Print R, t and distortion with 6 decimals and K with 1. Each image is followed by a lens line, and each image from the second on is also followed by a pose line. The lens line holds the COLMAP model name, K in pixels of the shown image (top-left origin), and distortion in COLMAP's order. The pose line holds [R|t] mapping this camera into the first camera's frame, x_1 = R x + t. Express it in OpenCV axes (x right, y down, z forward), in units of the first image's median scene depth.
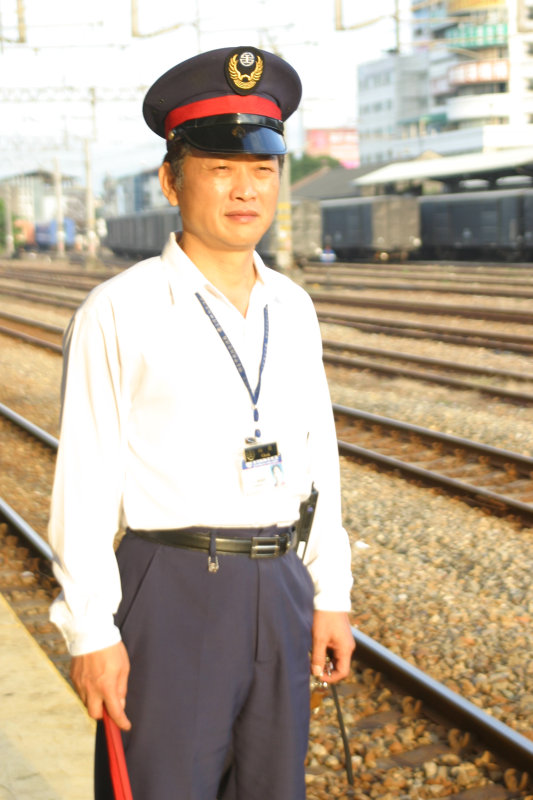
lens RADIAL K [[1840.2, 0, 268.1], [0, 1840.2, 480.4], [0, 0, 1]] dist [-0.121860, 0.703474]
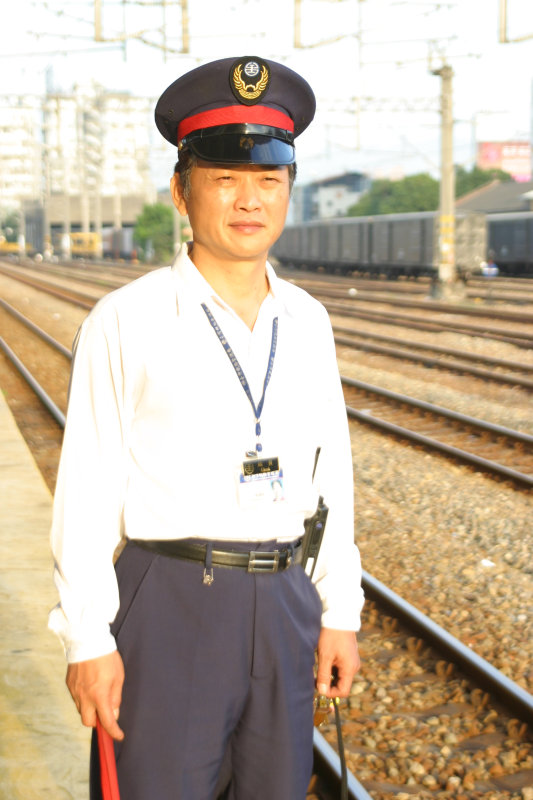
lens RADIAL K [[1840.2, 0, 268.1], [0, 1840.2, 480.4], [0, 0, 1]] dist [-0.121860, 0.703474]
pose [[0.992458, 0.031421, -0.118493, 0.115894], [-0.032141, 0.999475, -0.004171, -0.003387], [0.118300, 0.007948, 0.992946, 0.017239]]
